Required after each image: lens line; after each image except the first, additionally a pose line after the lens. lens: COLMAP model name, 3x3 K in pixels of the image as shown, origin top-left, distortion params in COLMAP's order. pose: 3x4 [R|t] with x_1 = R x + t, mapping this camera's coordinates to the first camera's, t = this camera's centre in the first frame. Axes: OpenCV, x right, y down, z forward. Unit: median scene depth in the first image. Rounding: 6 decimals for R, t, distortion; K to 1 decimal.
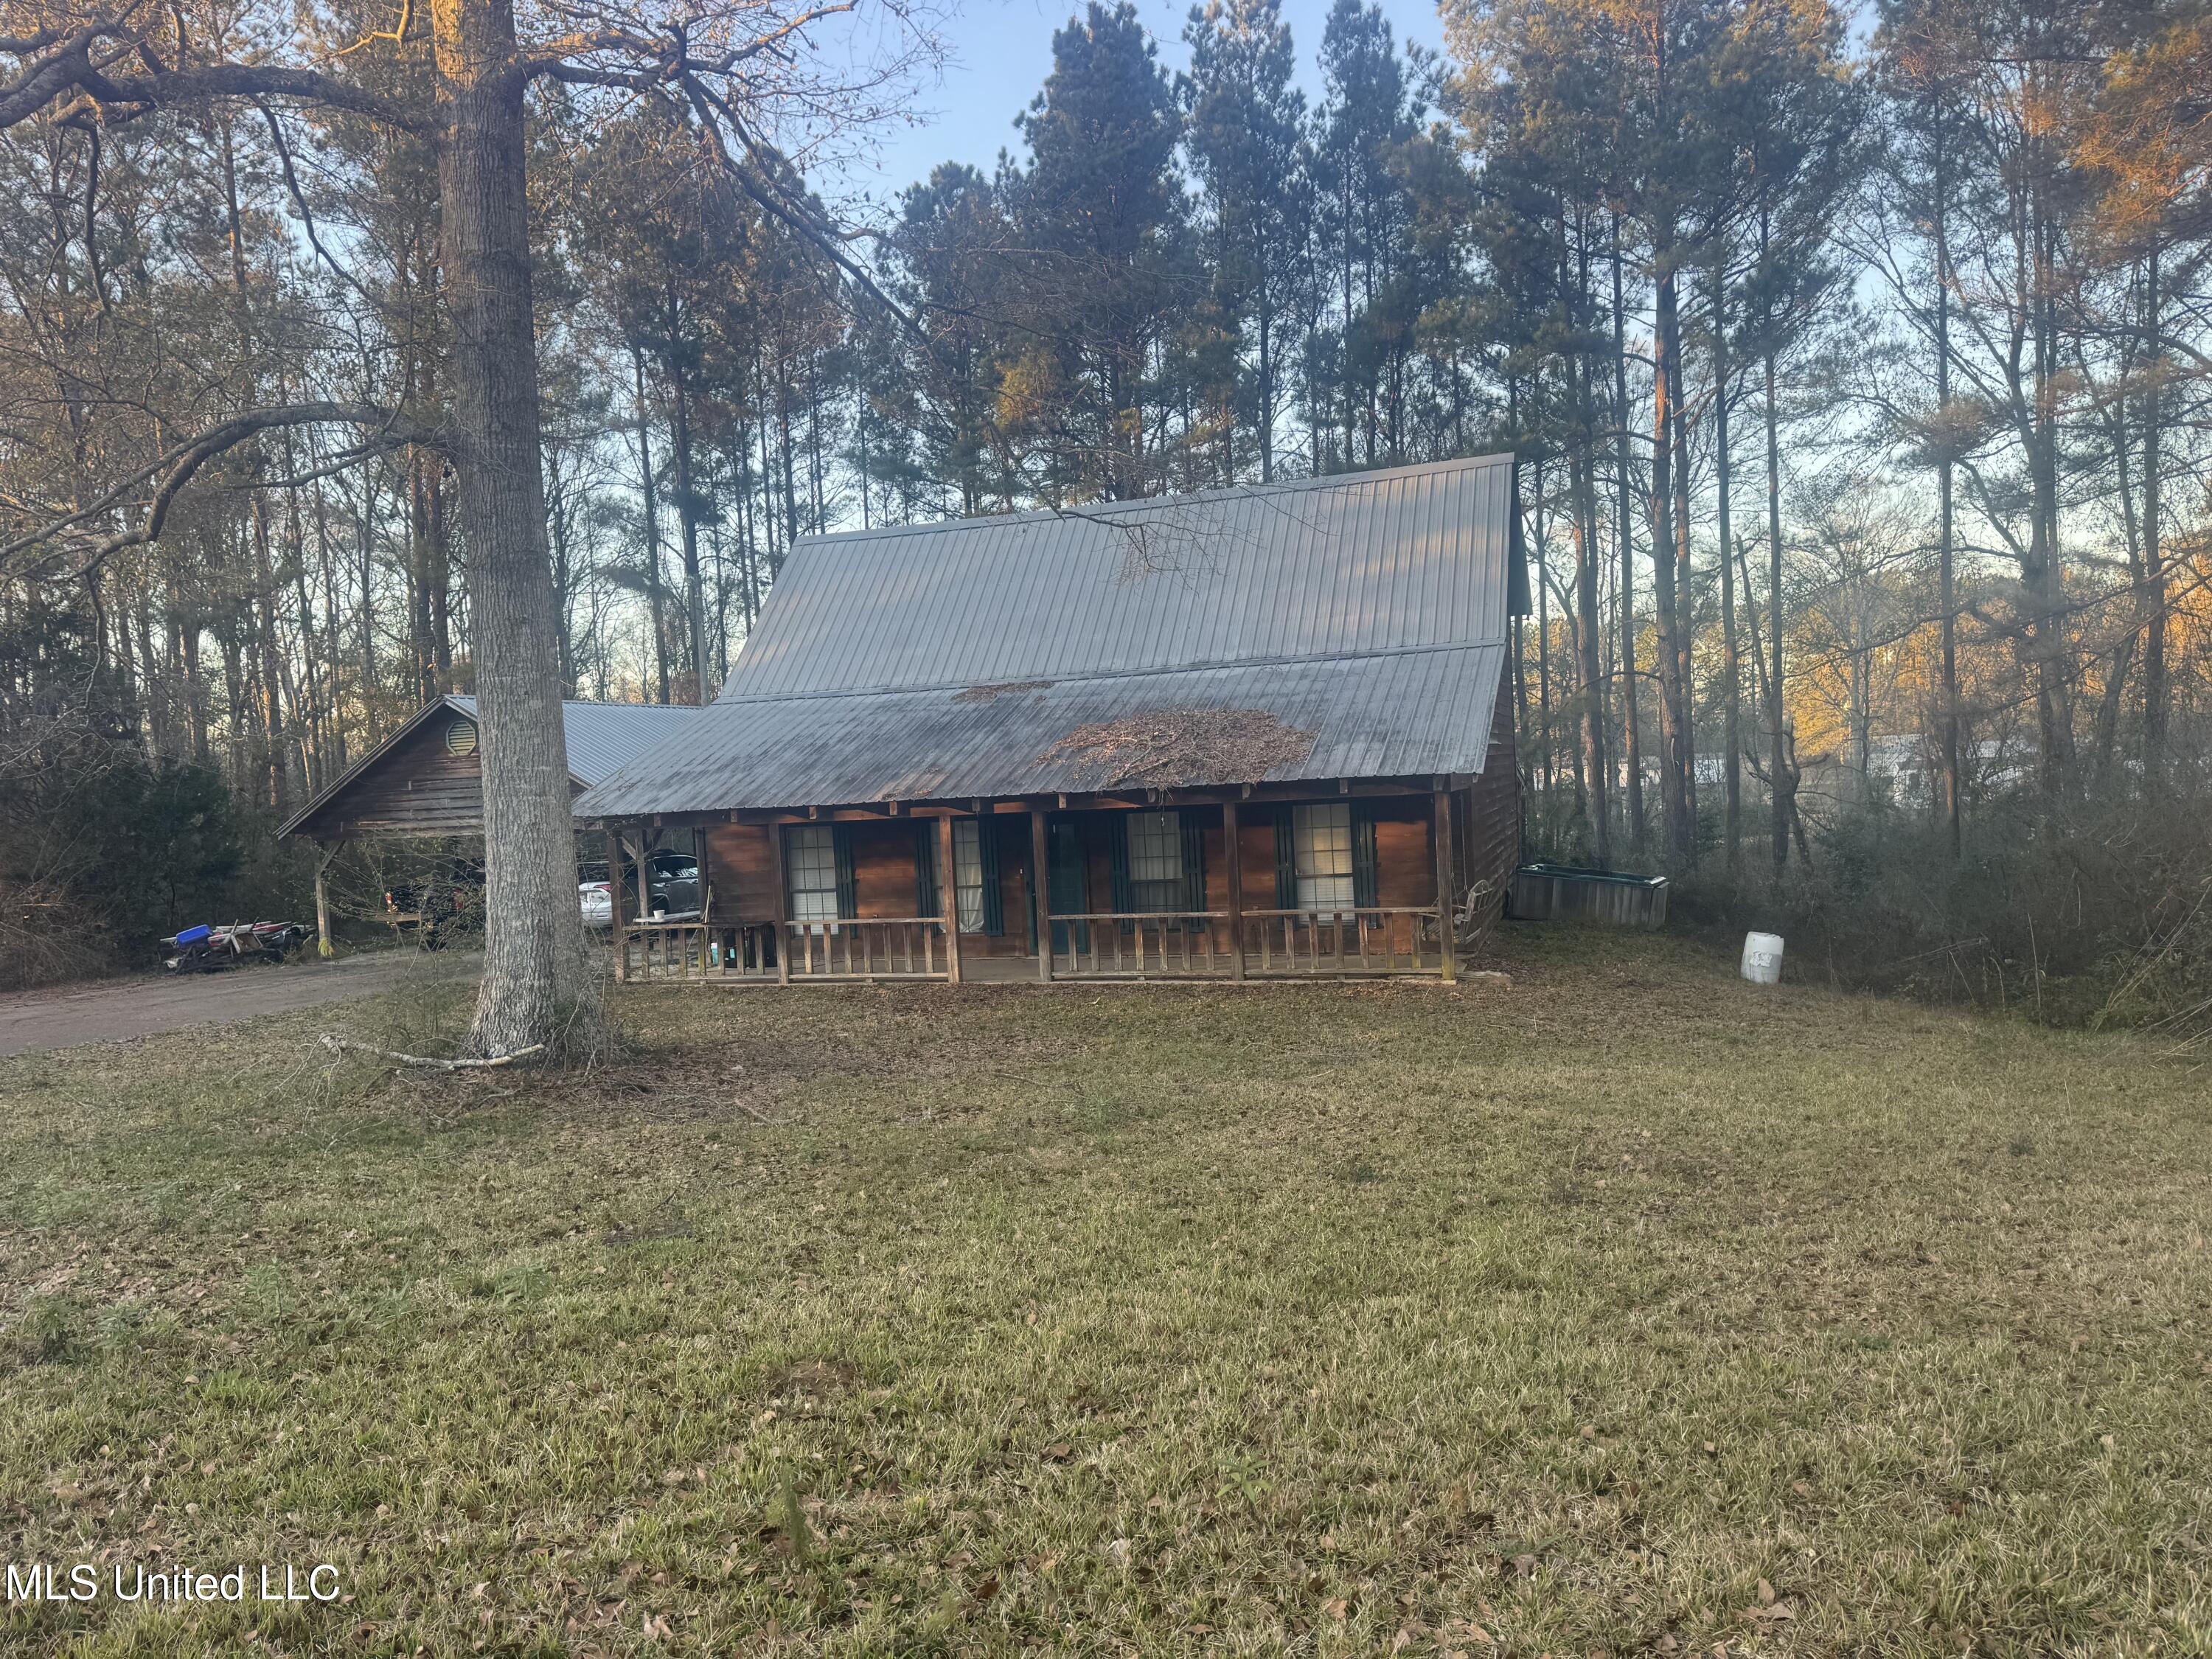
lens RADIAL K [[1578.4, 0, 1091.4], [0, 1578.4, 822.1], [0, 0, 1]] dist [0.021930, -0.038454]
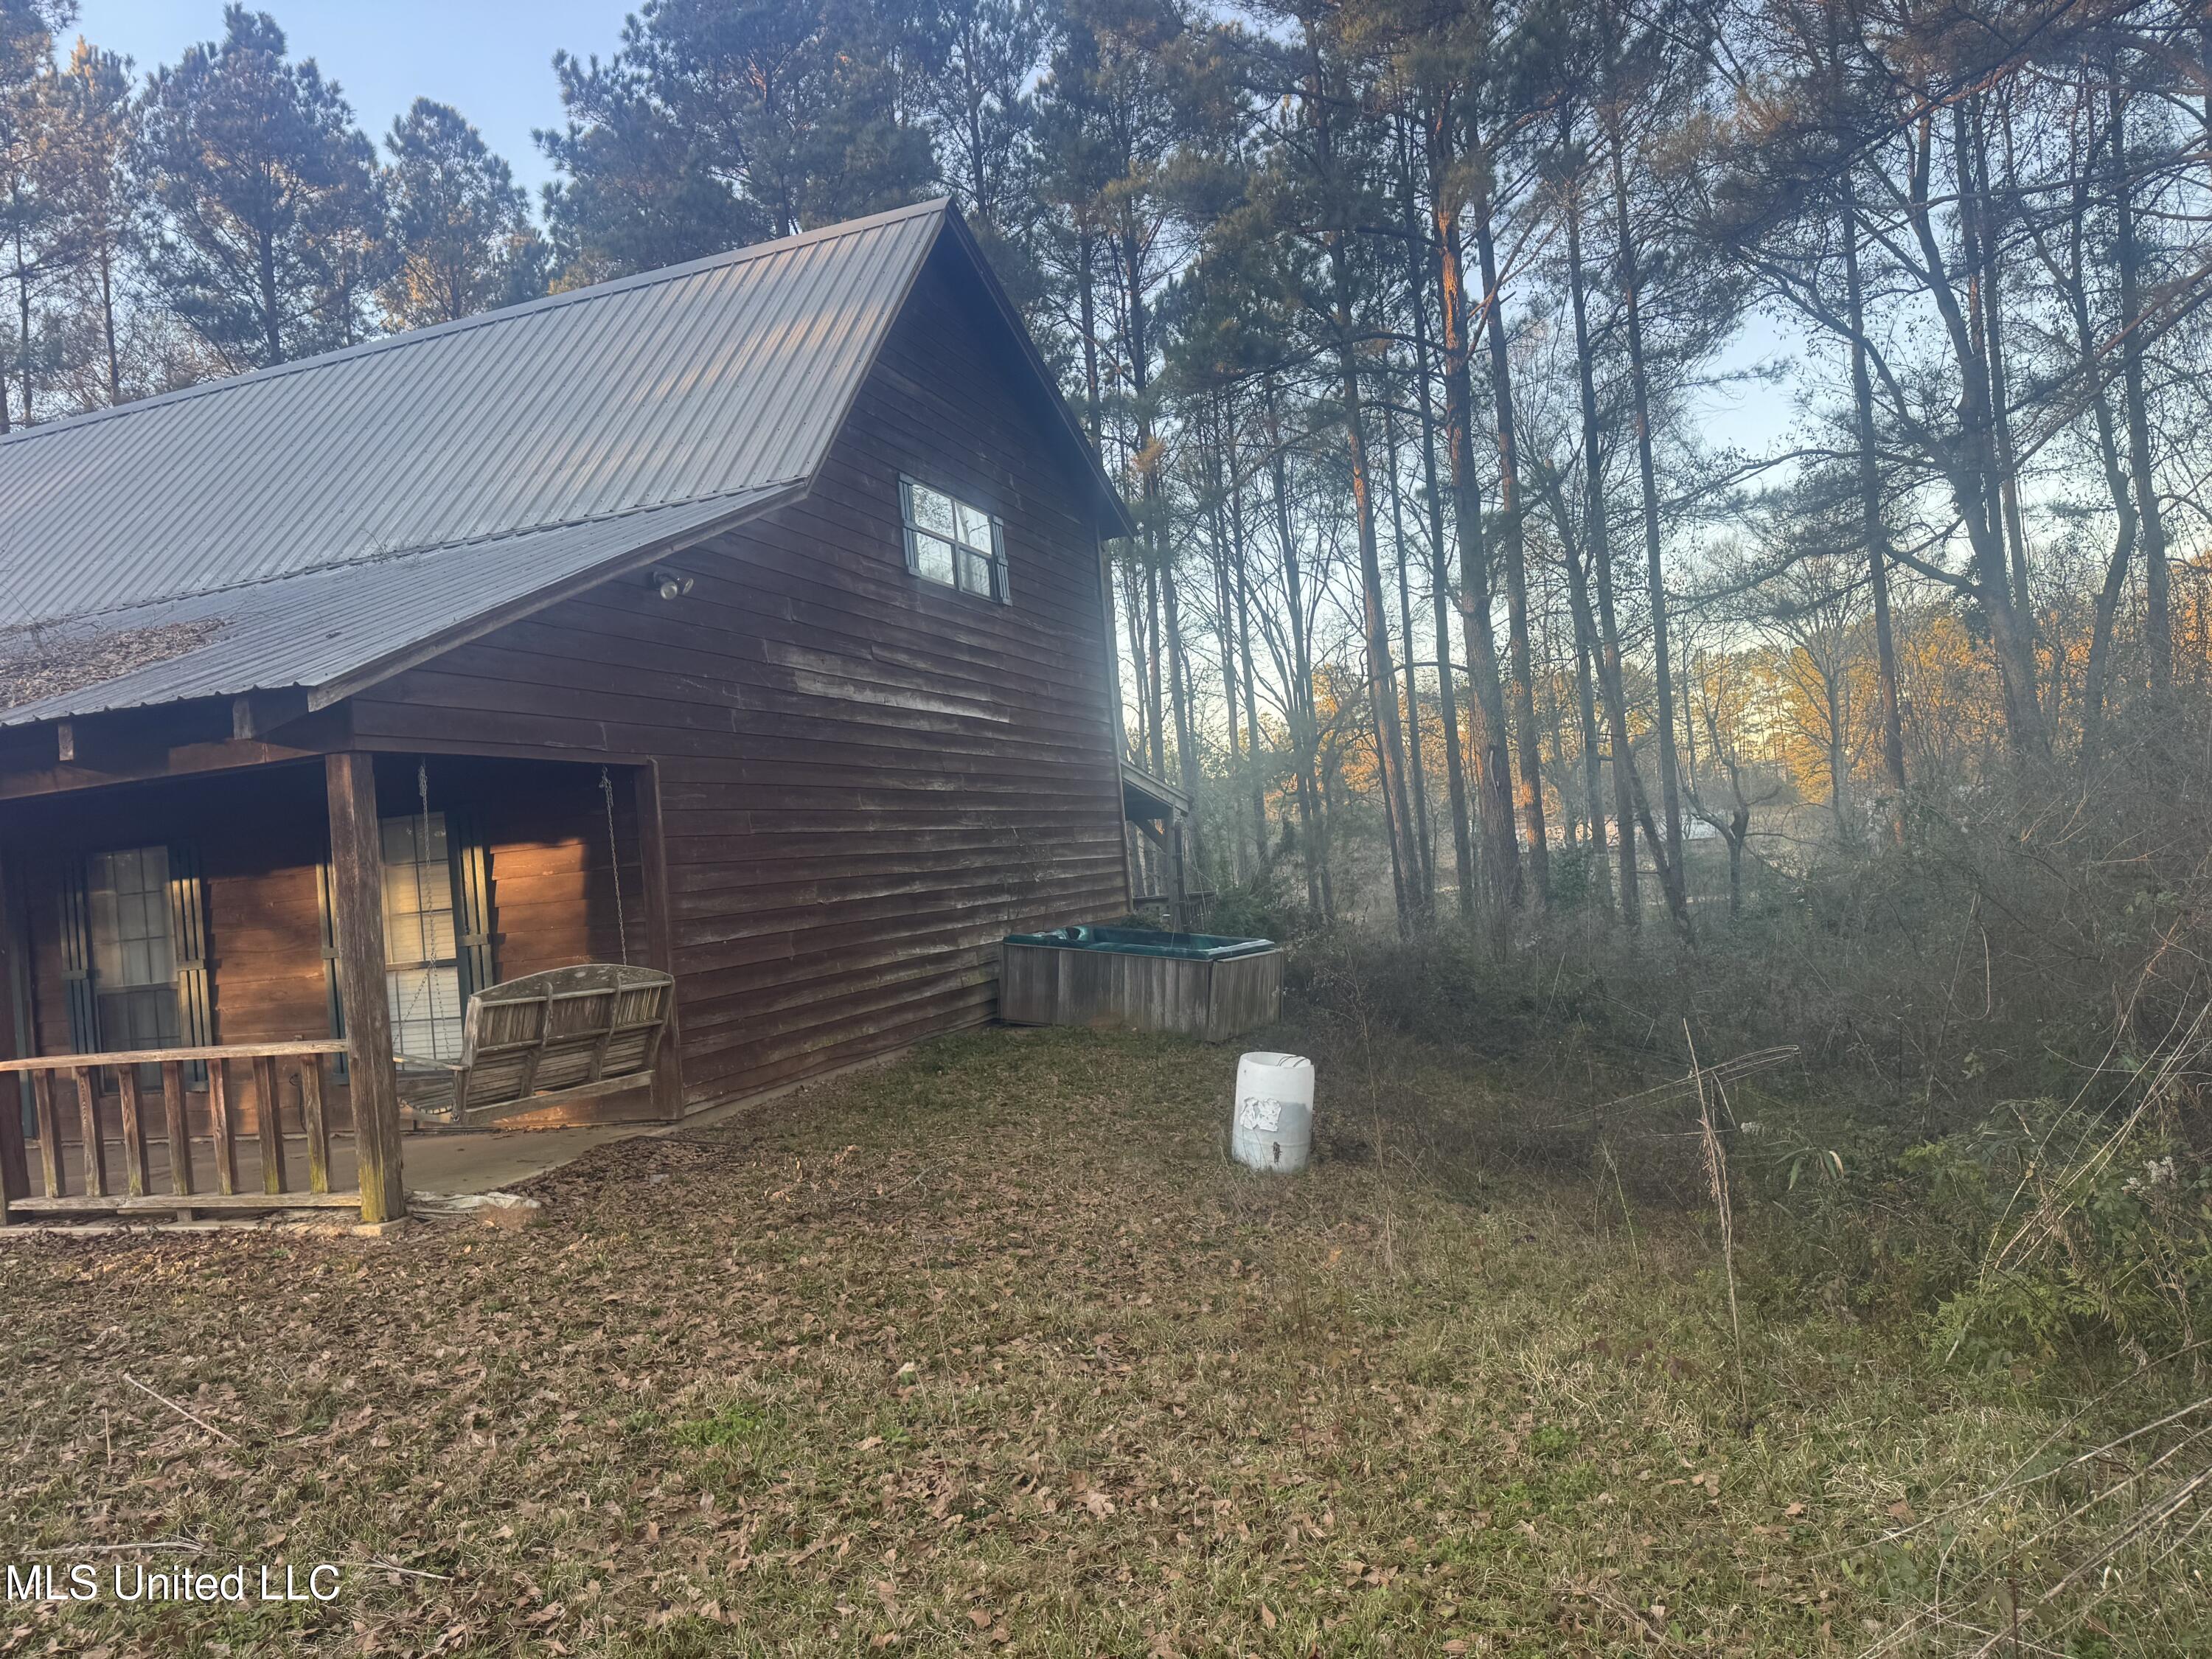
lens RADIAL K [[1562.7, 0, 1106.0], [0, 1562.7, 829.5], [0, 0, 1]] dist [0.048011, -0.000458]
pose [[0.999203, -0.039804, -0.002928, 0.335487], [0.039609, 0.997971, -0.049844, 0.021971], [0.004907, 0.049688, 0.998753, 0.476239]]
